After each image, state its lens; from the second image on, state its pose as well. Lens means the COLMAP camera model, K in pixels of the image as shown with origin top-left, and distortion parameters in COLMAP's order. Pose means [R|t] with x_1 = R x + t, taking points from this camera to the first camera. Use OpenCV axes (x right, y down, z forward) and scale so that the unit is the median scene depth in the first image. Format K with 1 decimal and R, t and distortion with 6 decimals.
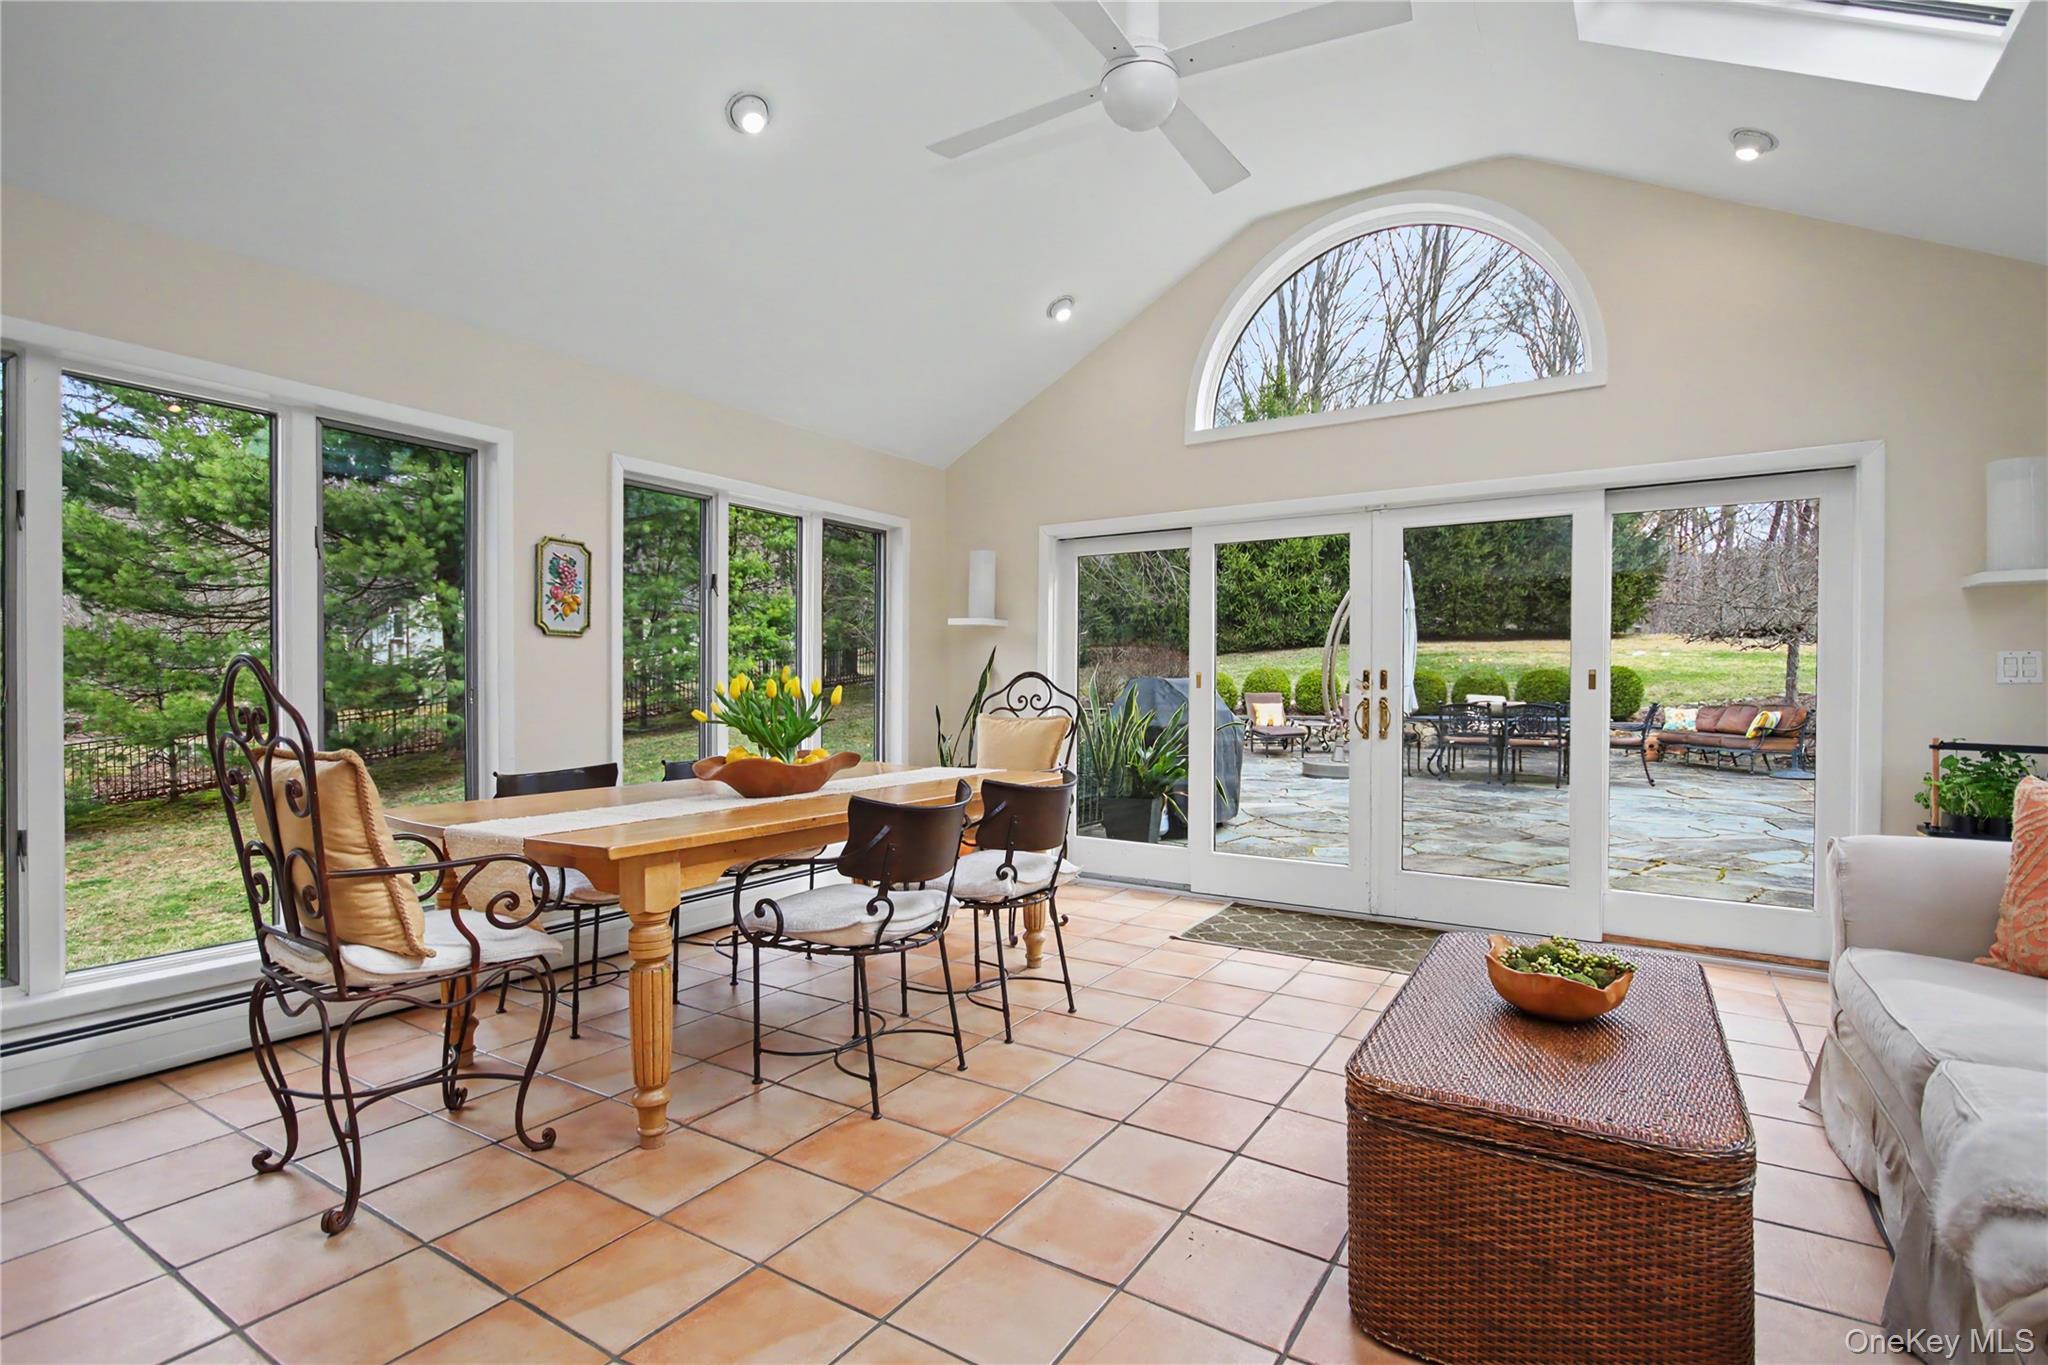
lens RADIAL K [[958.2, 0, 1030.4], [0, 958.2, 688.0], [0, 0, 1]] dist [-0.000095, 0.000921]
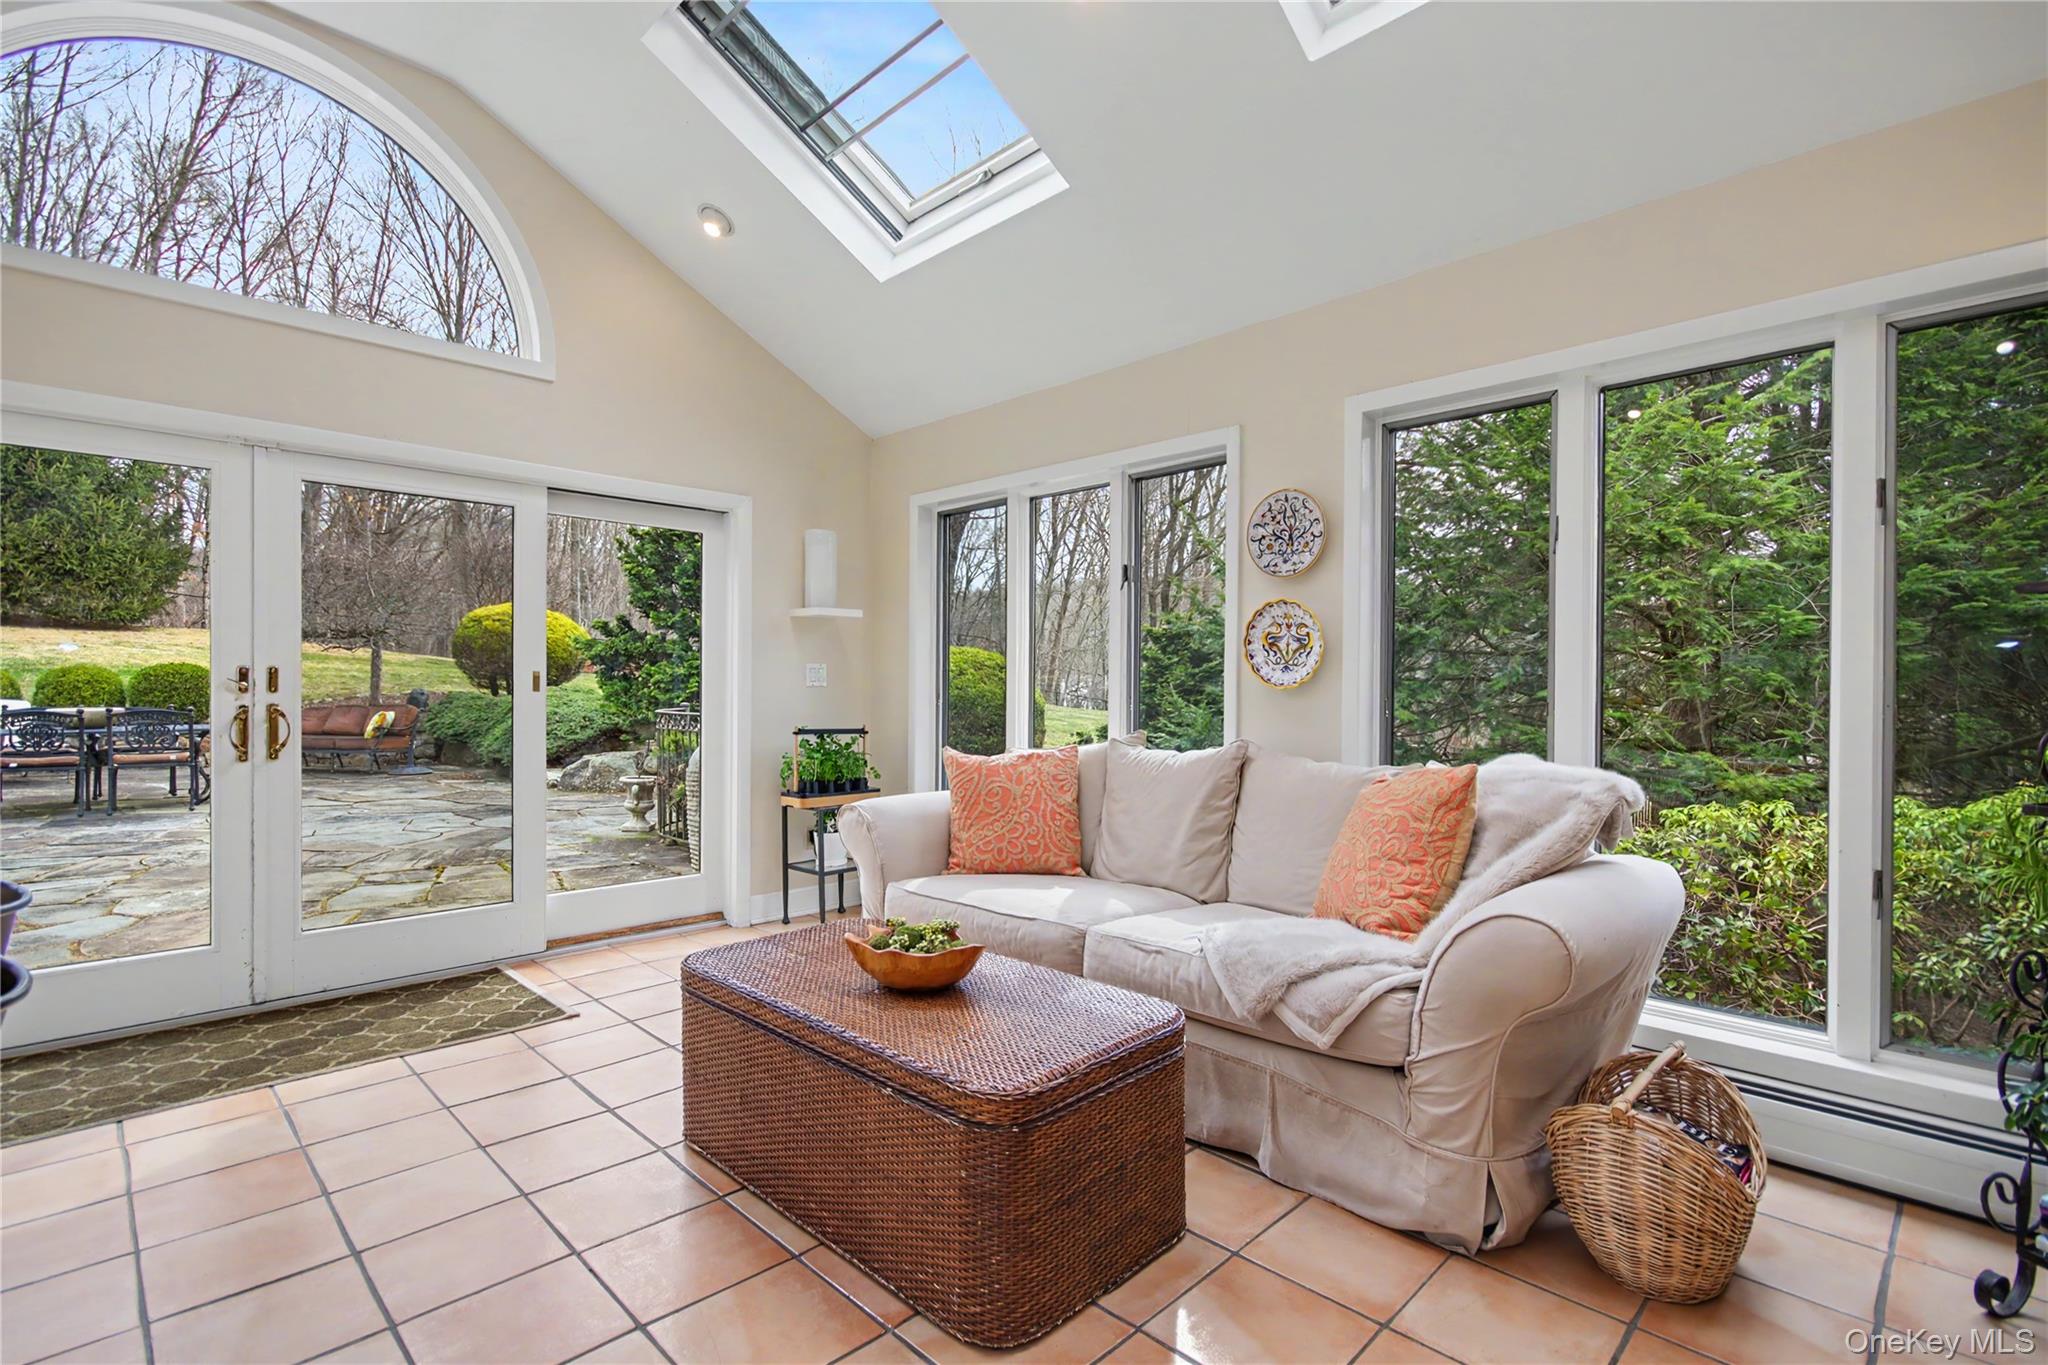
lens RADIAL K [[958.2, 0, 1016.1], [0, 958.2, 690.1], [0, 0, 1]] dist [-0.000095, 0.000921]
pose [[0.226880, -0.003043, 0.973918, -0.221710], [0.001655, 0.999995, 0.002739, -0.001563], [-0.973921, 0.000991, 0.226884, 0.283280]]
